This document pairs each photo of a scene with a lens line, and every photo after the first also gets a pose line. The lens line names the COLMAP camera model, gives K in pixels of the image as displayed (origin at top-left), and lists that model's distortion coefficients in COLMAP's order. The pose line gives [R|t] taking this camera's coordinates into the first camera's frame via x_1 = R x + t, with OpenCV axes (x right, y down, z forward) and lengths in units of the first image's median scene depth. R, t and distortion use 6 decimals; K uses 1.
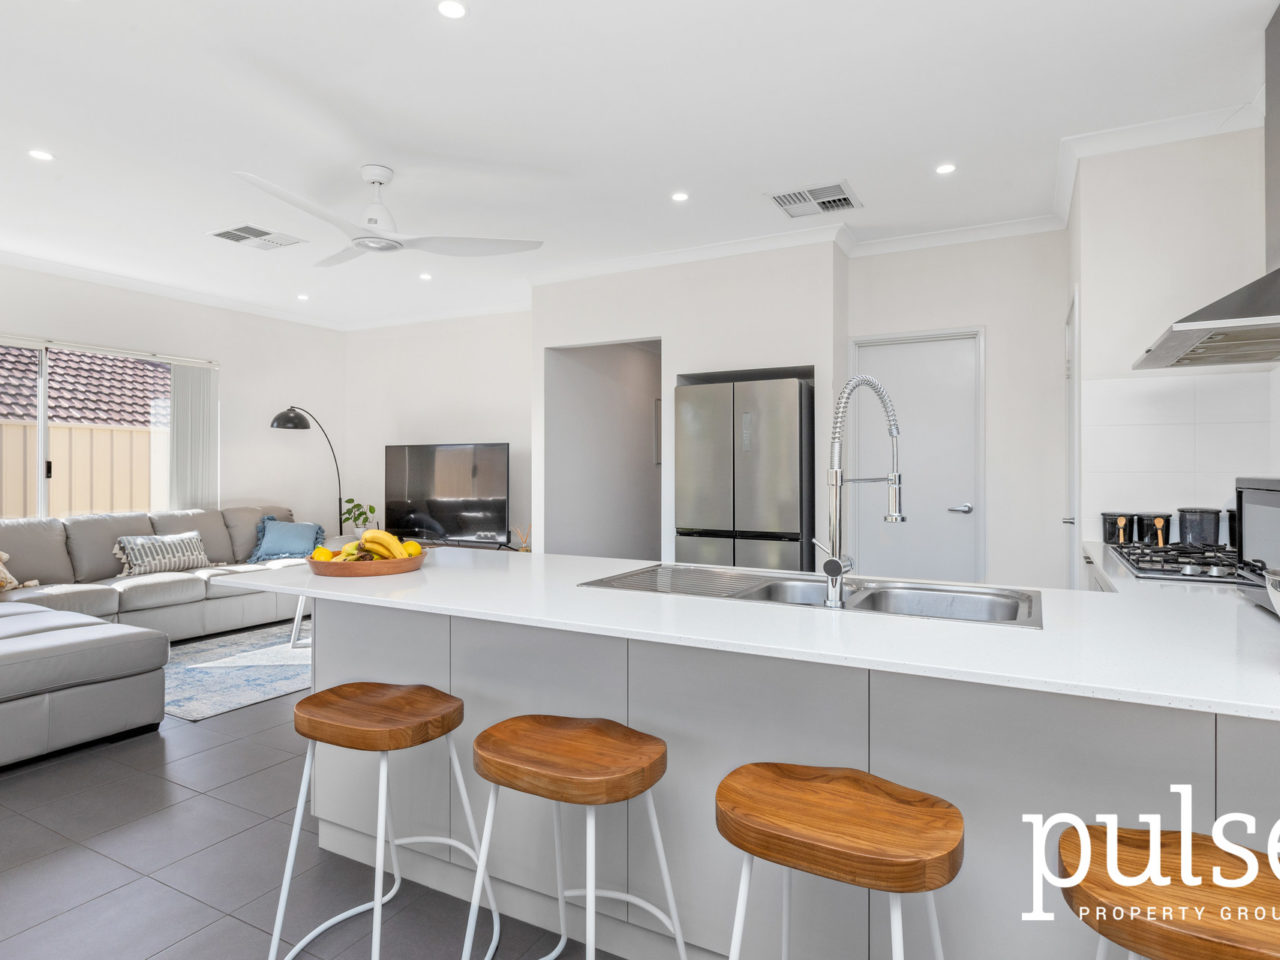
lens RADIAL K [[713.4, 0, 638.4], [0, 713.4, 472.9], [0, 0, 1]] dist [-0.001393, -0.000242]
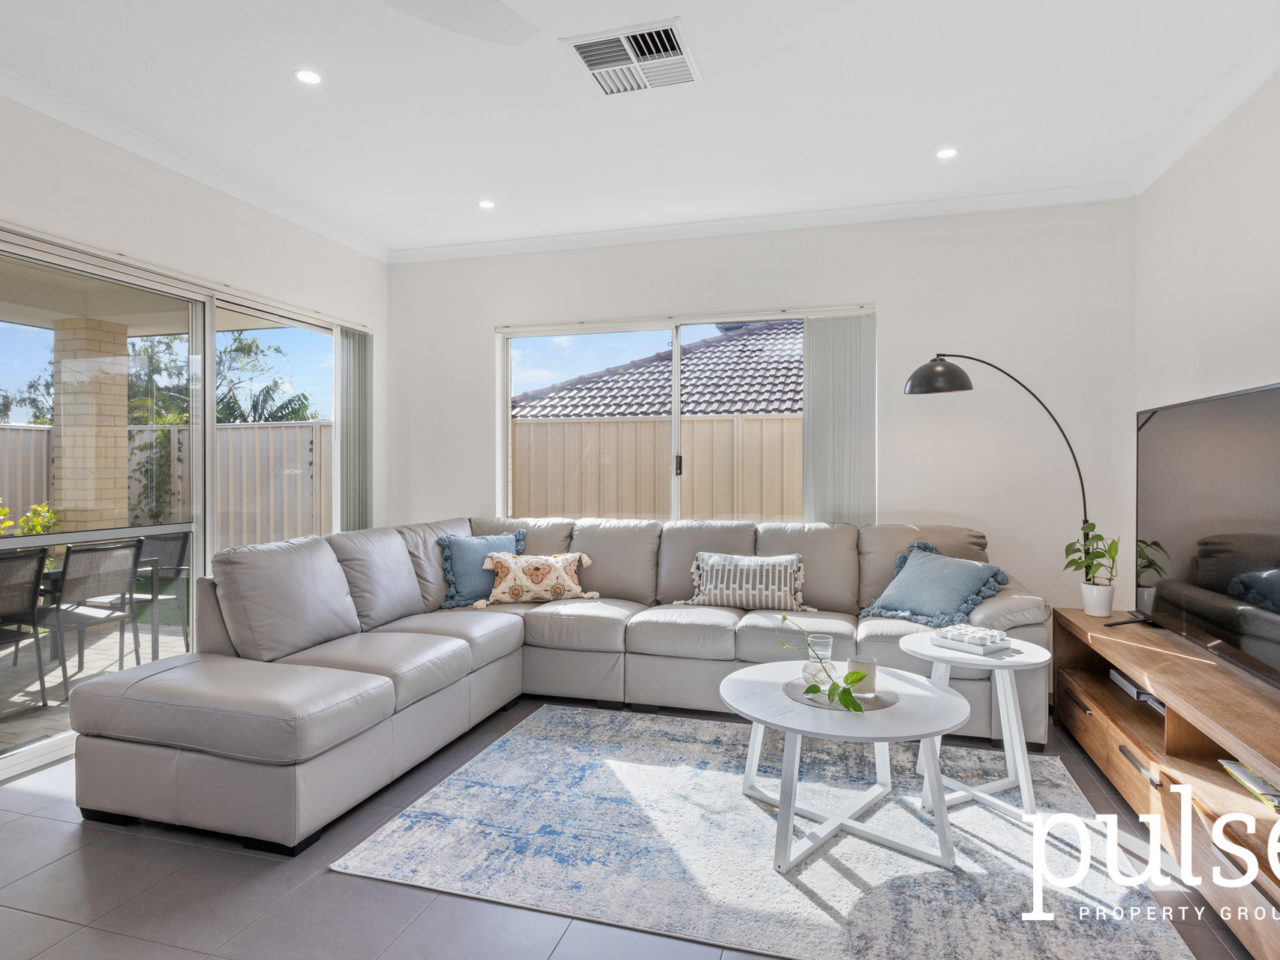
lens RADIAL K [[713.4, 0, 638.4], [0, 713.4, 472.9], [0, 0, 1]] dist [-0.001393, -0.000242]
pose [[0.195948, 0.008637, -0.980576, 0.024724], [-0.000220, 0.999962, 0.008763, -0.003469], [0.980614, -0.001501, 0.195942, 0.684539]]
